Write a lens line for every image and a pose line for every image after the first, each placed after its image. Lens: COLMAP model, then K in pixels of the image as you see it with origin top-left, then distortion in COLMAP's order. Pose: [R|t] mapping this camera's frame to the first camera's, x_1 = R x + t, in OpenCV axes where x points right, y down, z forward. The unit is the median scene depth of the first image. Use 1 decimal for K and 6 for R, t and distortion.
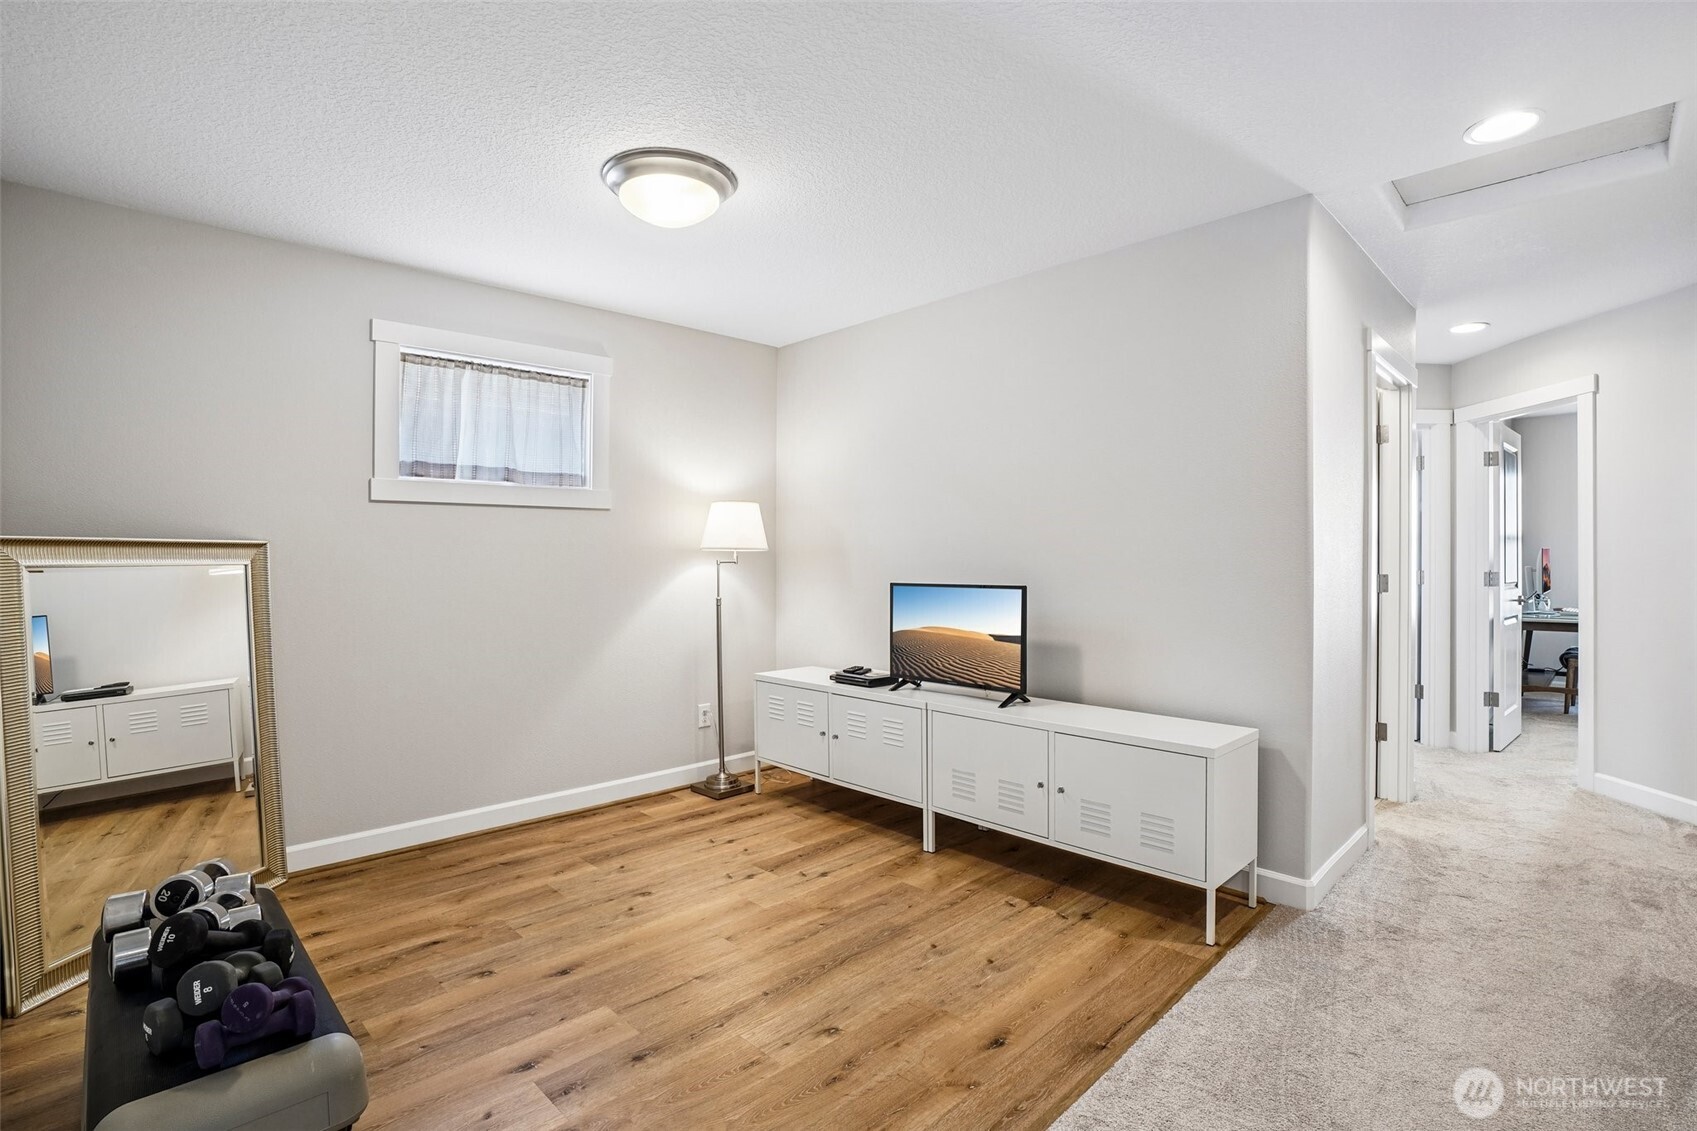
lens RADIAL K [[808.1, 0, 848.5], [0, 808.1, 565.5], [0, 0, 1]] dist [-0.086020, 0.037164]
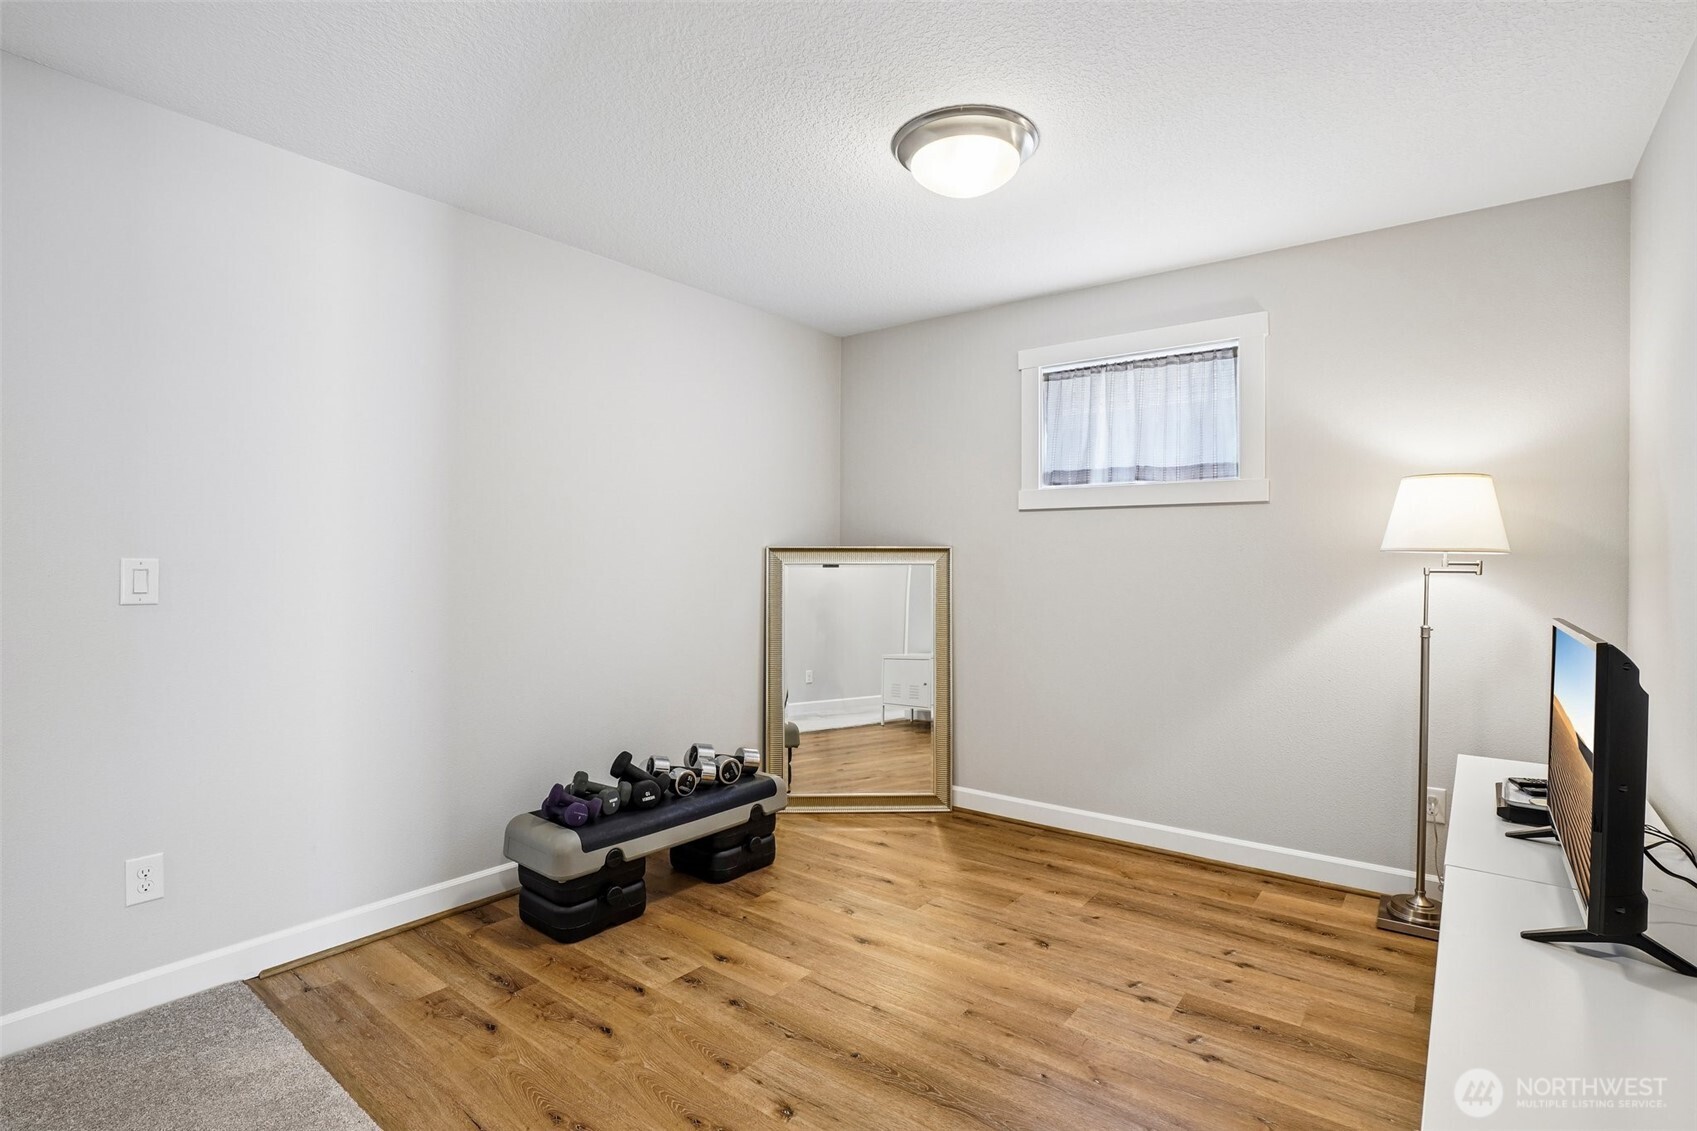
lens RADIAL K [[808.1, 0, 848.5], [0, 808.1, 565.5], [0, 0, 1]] dist [-0.086020, 0.037164]
pose [[0.135380, 0.010142, -0.990742, 0.490274], [-0.018704, 0.999796, 0.007678, -0.005957], [0.990617, 0.017492, 0.135542, 0.562546]]
